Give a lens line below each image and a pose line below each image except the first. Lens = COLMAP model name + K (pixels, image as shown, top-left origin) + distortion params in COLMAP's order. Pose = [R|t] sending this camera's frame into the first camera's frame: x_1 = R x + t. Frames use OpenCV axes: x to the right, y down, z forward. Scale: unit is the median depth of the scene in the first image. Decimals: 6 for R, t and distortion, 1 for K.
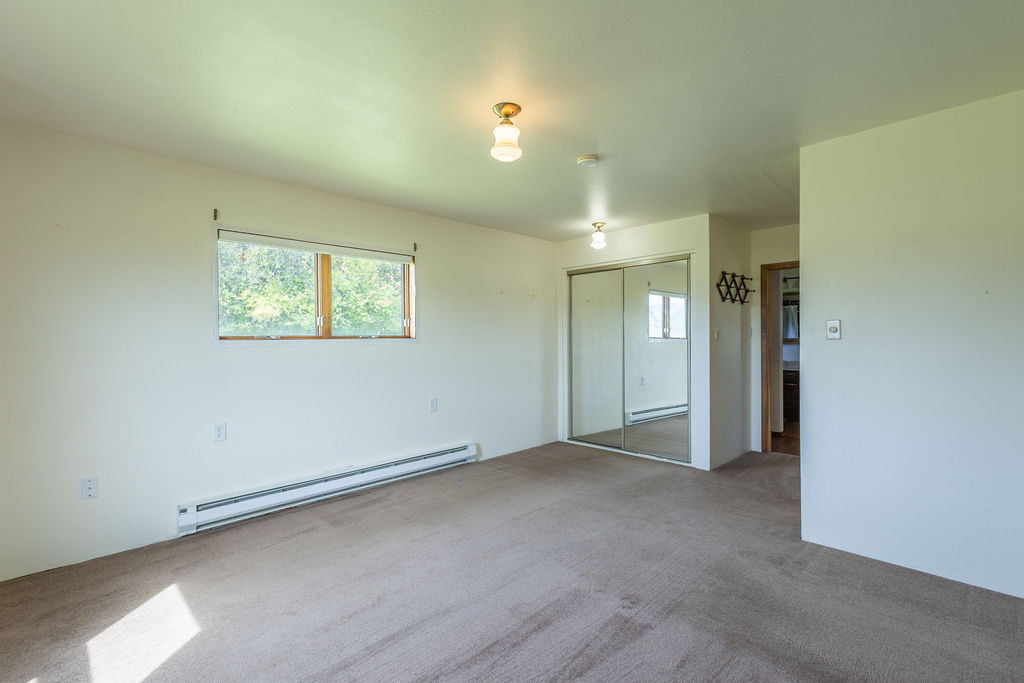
lens RADIAL K [[469.6, 0, 512.0], [0, 469.6, 341.5], [0, 0, 1]] dist [0.001051, 0.000090]
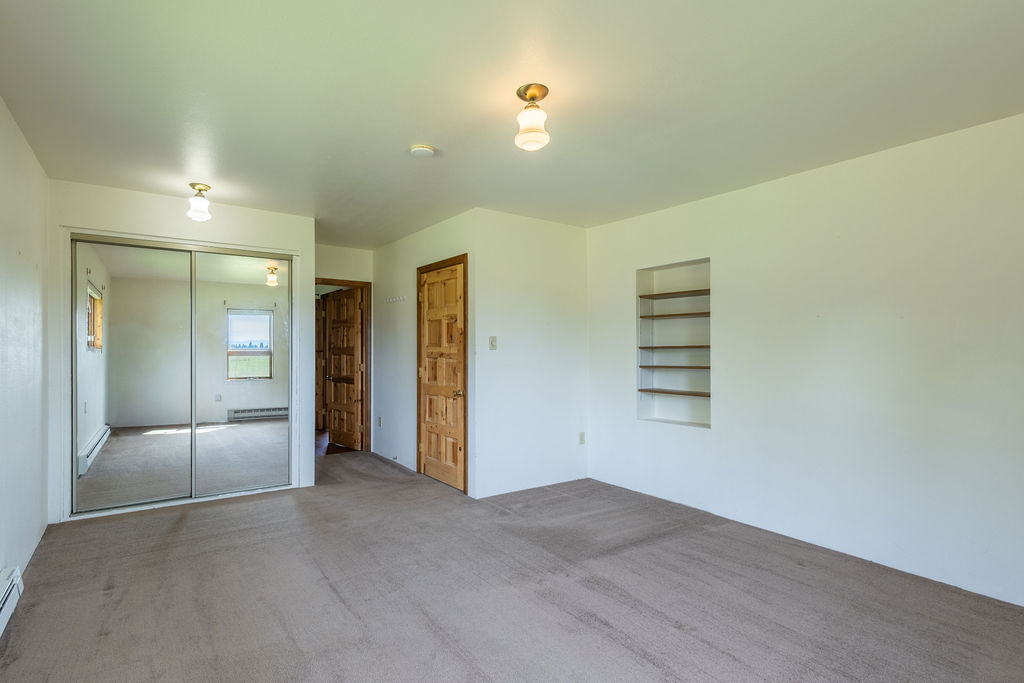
lens RADIAL K [[460.0, 0, 510.6], [0, 460.0, 349.8], [0, 0, 1]] dist [0.002640, 0.000224]
pose [[0.205310, 0.000531, 0.978697, -0.567080], [-0.002806, 0.999996, 0.000046, -0.005576], [-0.978693, -0.002756, 0.205311, 0.551653]]
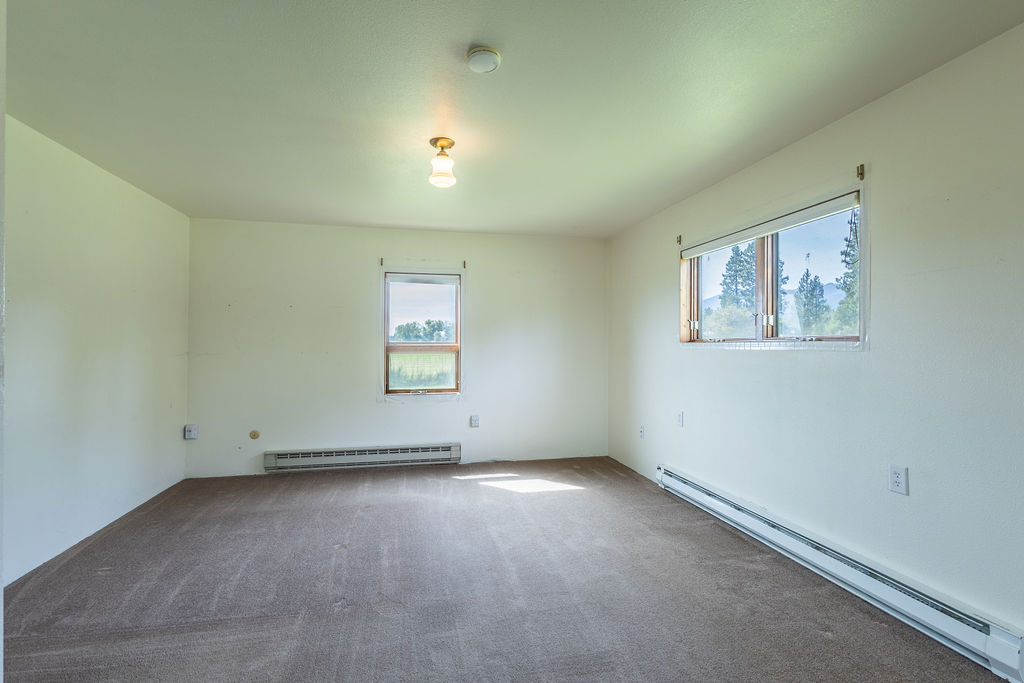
lens RADIAL K [[469.6, 0, 512.0], [0, 469.6, 341.5], [0, 0, 1]] dist [0.001051, 0.000090]
pose [[-0.542111, 0.007706, -0.840271, 0.553734], [0.003599, 0.999970, 0.006849, -0.014254], [0.840299, 0.000689, -0.542123, 1.138345]]
